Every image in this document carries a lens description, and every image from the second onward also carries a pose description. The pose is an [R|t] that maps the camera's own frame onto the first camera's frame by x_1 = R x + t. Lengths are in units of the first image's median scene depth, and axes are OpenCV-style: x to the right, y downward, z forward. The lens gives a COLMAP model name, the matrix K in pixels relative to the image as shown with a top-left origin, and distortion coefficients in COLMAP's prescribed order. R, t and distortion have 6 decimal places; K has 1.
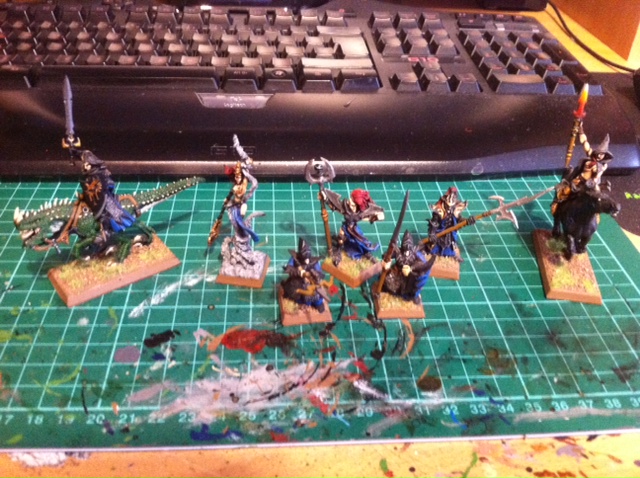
lens RADIAL K [[655.9, 0, 322.6], [0, 655.9, 253.1], [0, 0, 1]] dist [0.136207, -0.448968]
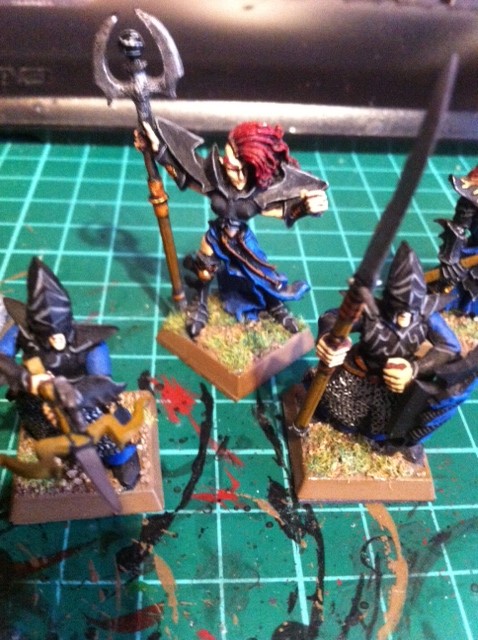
lens RADIAL K [[655.9, 0, 239.0], [0, 655.9, 320.0], [0, 0, 1]] dist [0.136207, -0.448968]
pose [[0.999687, 0.024823, -0.002989, 0.050761], [-0.024611, 0.998052, 0.057329, -0.014175], [0.004407, -0.057237, 0.998351, 0.656453]]
